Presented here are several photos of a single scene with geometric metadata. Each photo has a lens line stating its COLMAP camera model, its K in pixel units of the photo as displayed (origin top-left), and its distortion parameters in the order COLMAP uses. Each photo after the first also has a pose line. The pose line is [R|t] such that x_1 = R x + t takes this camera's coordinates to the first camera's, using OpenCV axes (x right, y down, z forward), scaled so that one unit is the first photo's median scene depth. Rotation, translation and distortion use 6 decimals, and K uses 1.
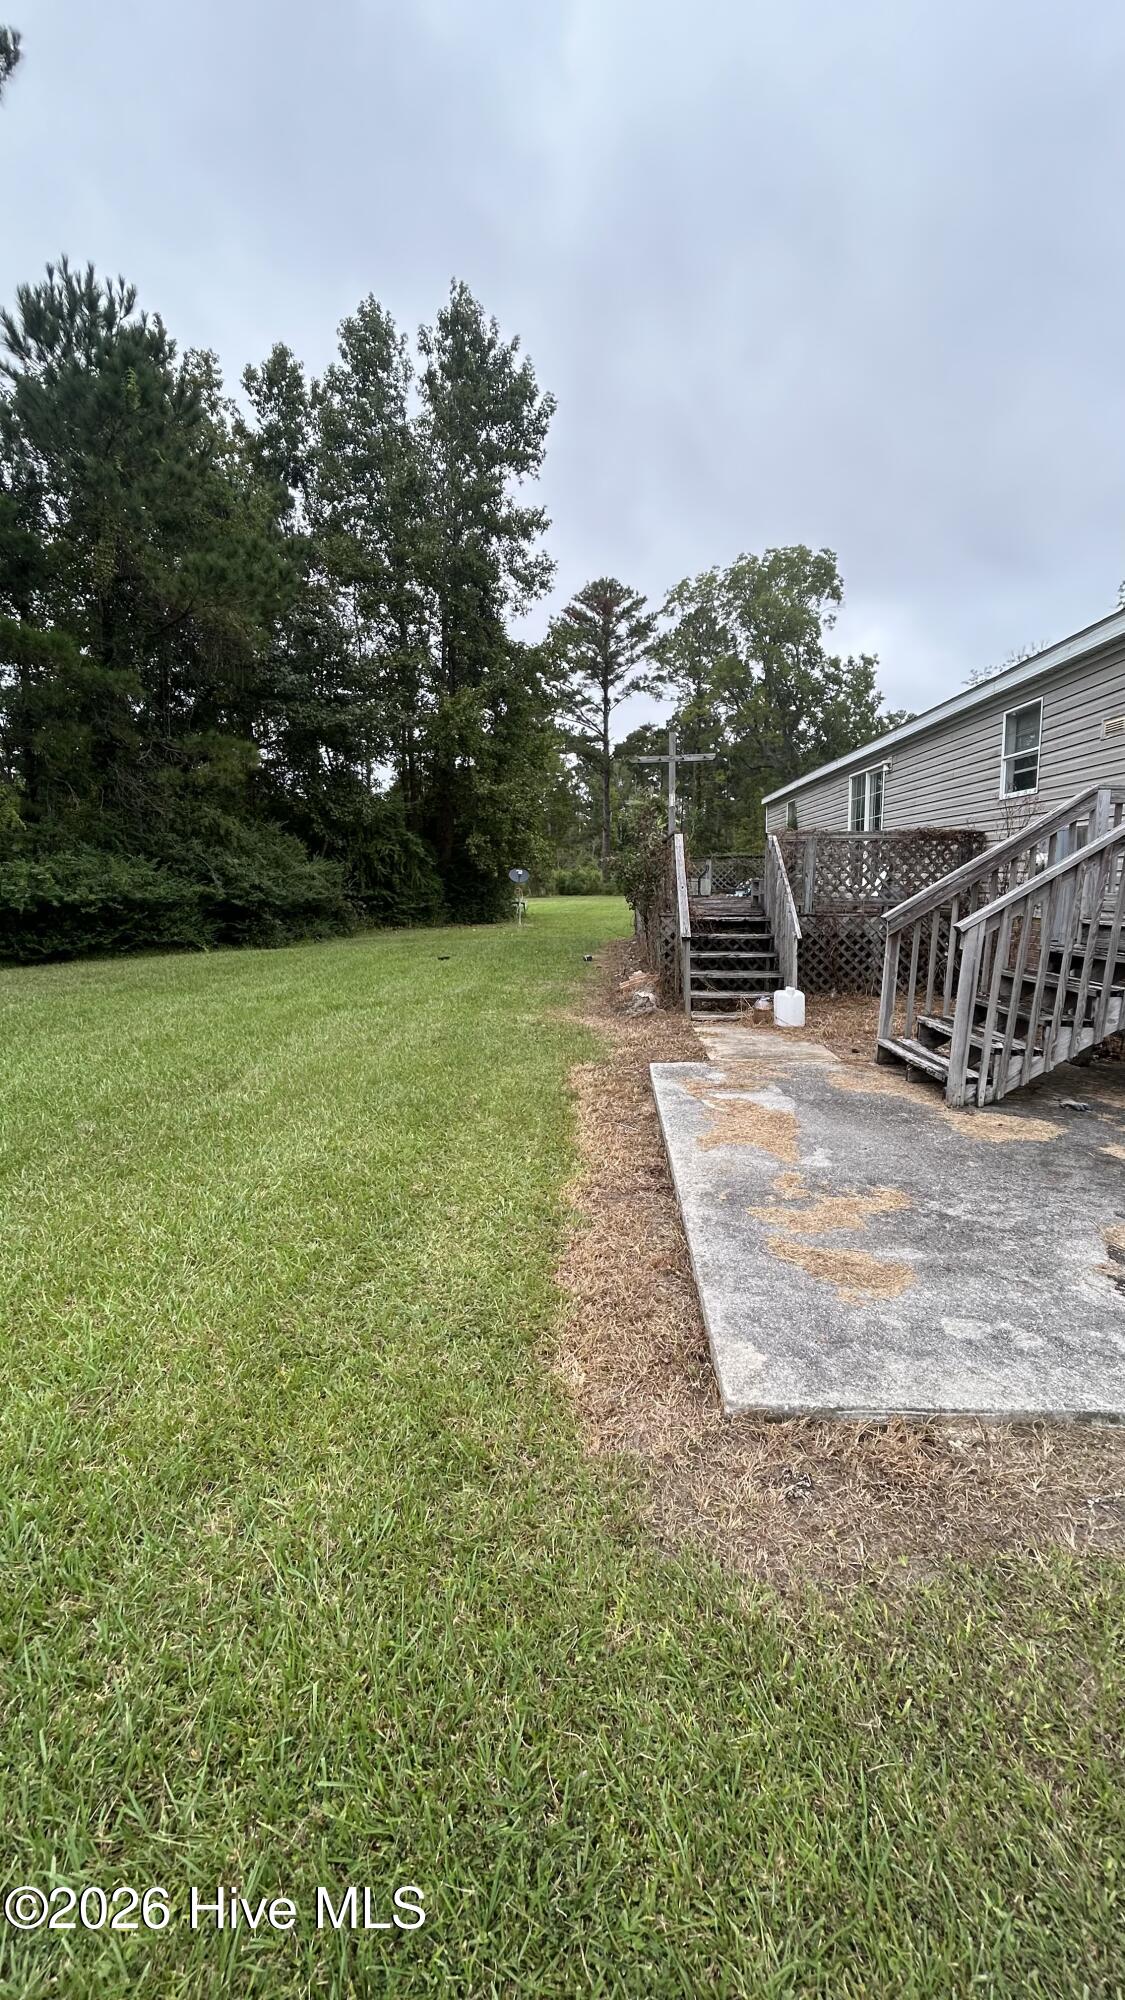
lens RADIAL K [[810.8, 0, 562.5], [0, 810.8, 1000.0], [0, 0, 1]] dist [-0.022080, -0.000020]
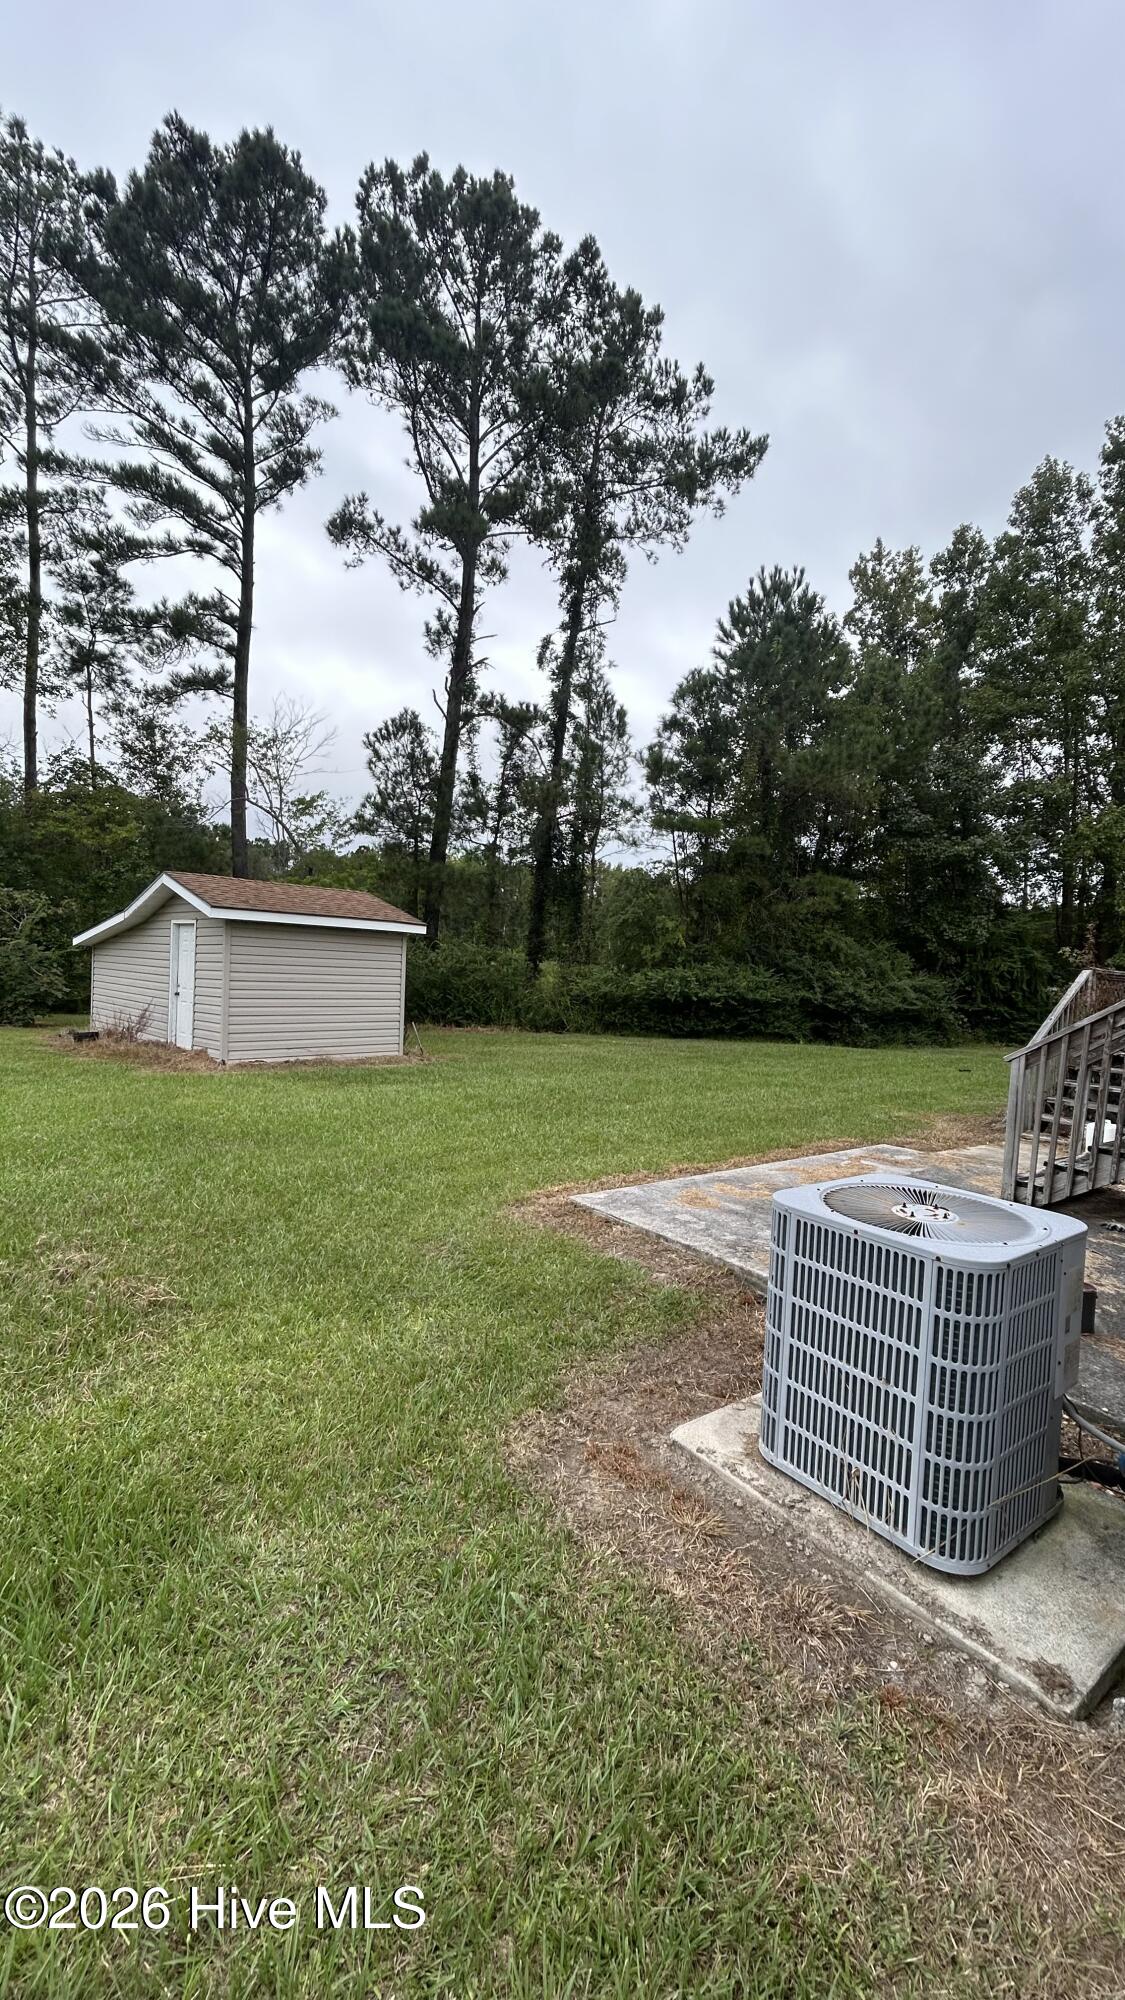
lens RADIAL K [[810.8, 0, 562.5], [0, 810.8, 1000.0], [0, 0, 1]] dist [-0.022080, -0.000020]
pose [[0.652193, 0.065575, -0.755211, 0.263840], [-0.160697, 0.985569, -0.053199, -0.000229], [0.740824, 0.156057, 0.653319, -0.106924]]
